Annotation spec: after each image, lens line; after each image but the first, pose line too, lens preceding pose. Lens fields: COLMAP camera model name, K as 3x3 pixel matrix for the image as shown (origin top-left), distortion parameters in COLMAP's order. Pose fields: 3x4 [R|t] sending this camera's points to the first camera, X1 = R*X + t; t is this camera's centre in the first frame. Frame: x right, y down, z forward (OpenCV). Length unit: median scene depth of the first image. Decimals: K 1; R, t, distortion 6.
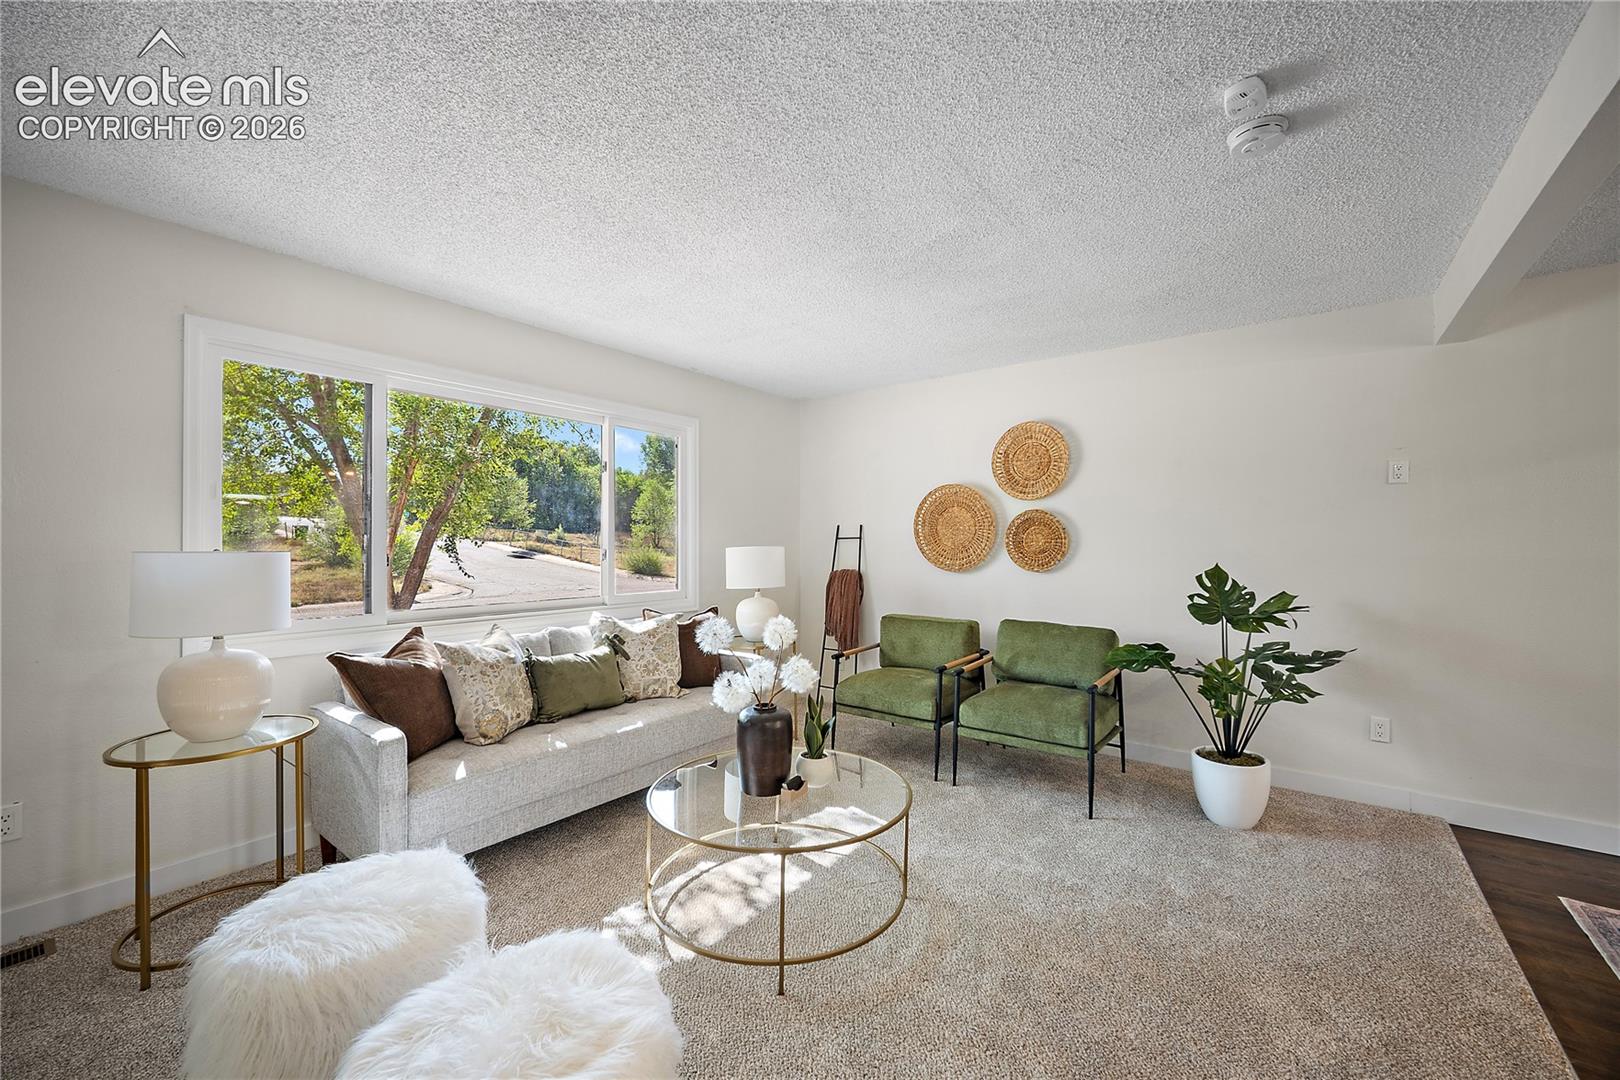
lens RADIAL K [[645.8, 0, 812.7], [0, 645.8, 537.9], [0, 0, 1]] dist [-0.001854, 0.000086]
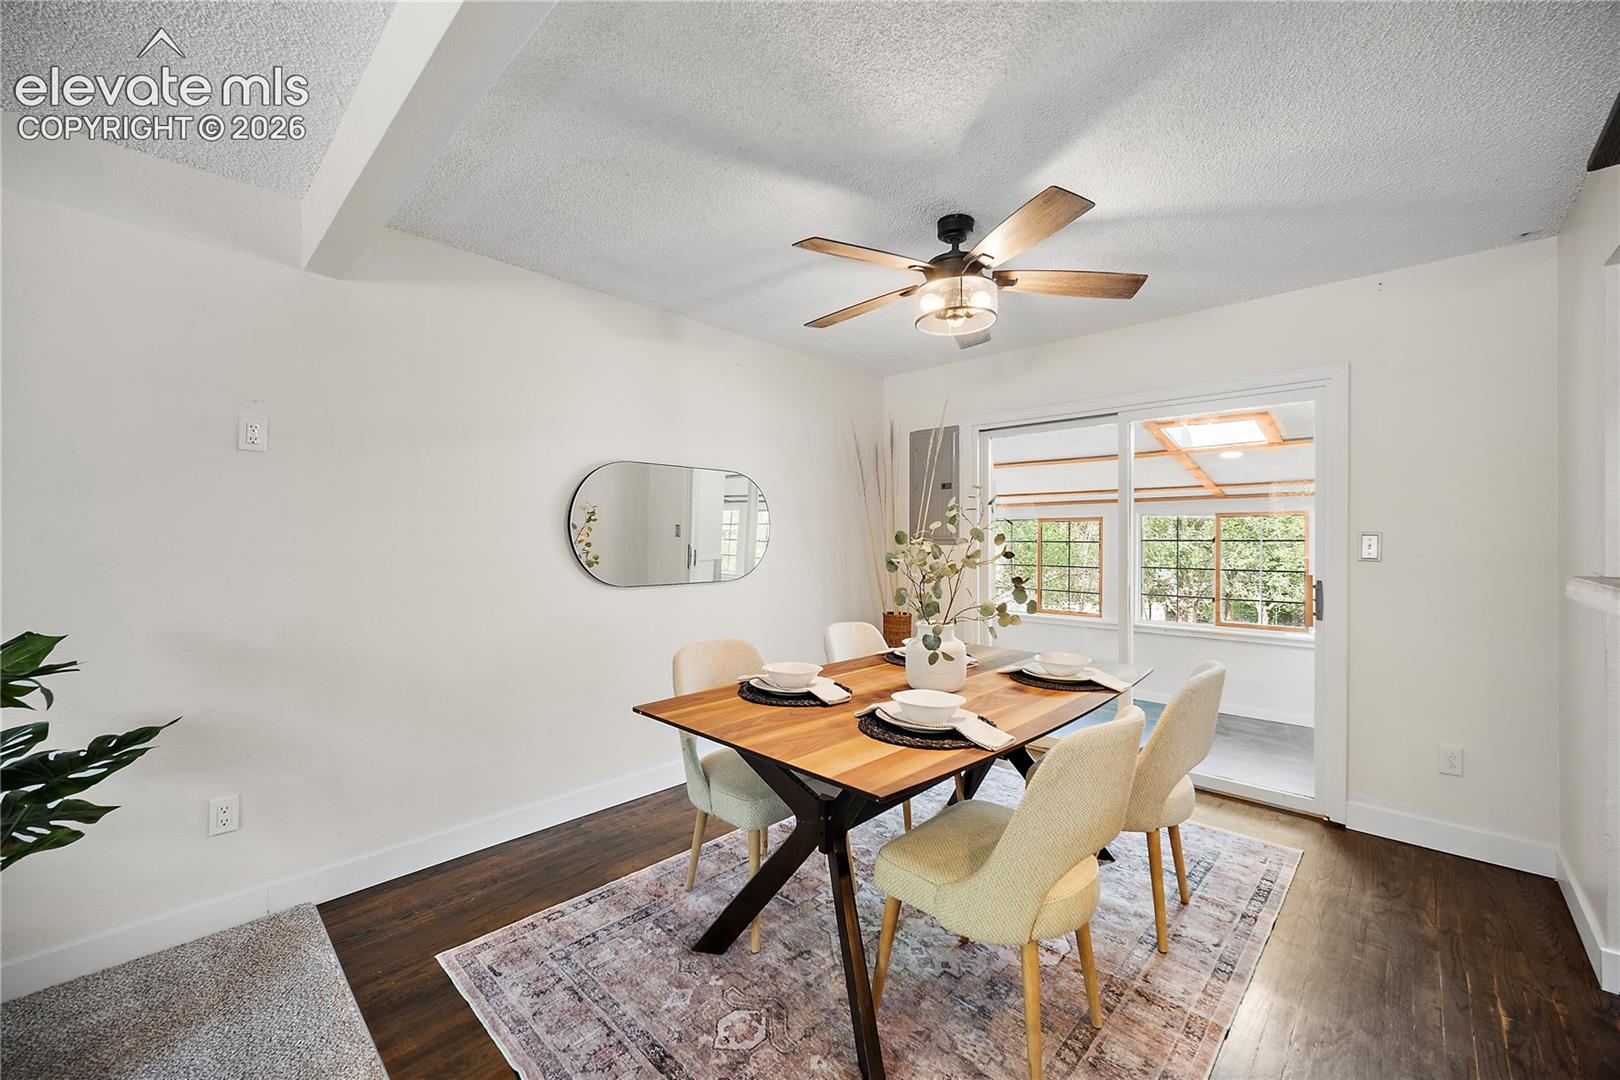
lens RADIAL K [[645.8, 0, 821.0], [0, 645.8, 538.0], [0, 0, 1]] dist [-0.001854, 0.000086]
pose [[0.116365, -0.004862, 0.993195, 0.280099], [-0.011258, 0.999917, 0.006214, -0.002216], [-0.993143, -0.011904, 0.116300, 0.300724]]
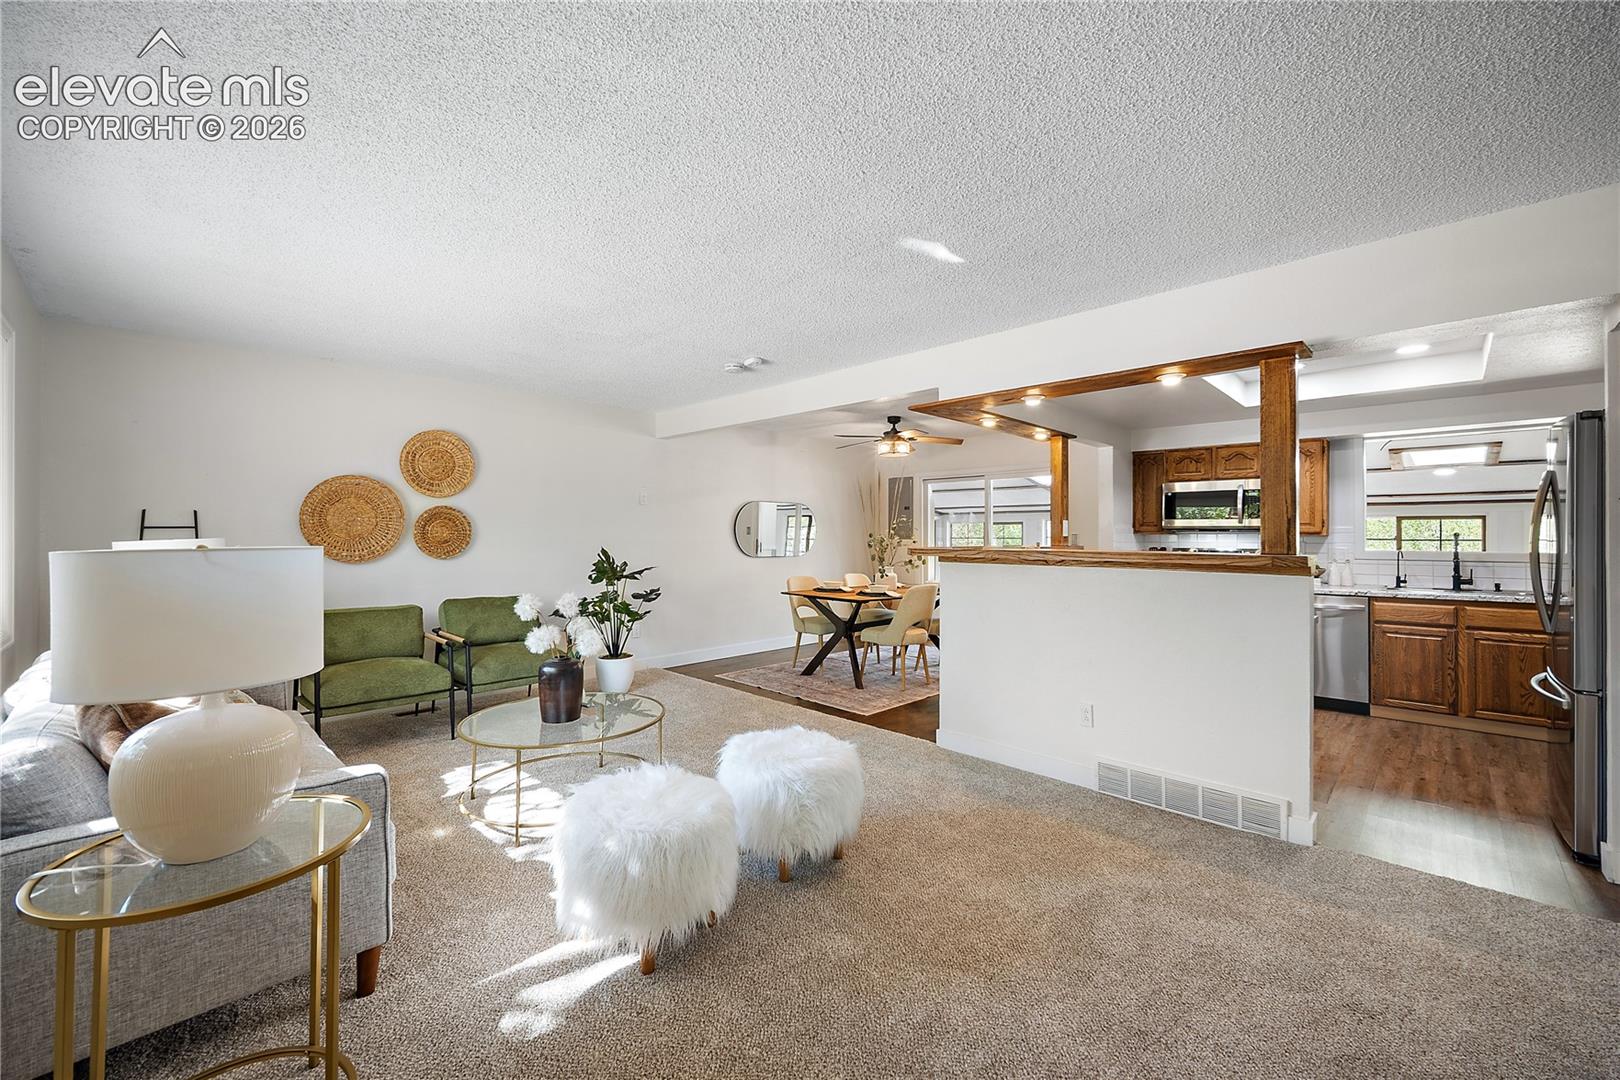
lens RADIAL K [[645.8, 0, 821.8], [0, 645.8, 536.0], [0, 0, 1]] dist [-0.001854, 0.000086]
pose [[0.126593, -0.005375, 0.991940, -0.909764], [-0.013661, 0.999881, 0.007161, -0.008172], [-0.991861, -0.014457, 0.126504, 0.205748]]
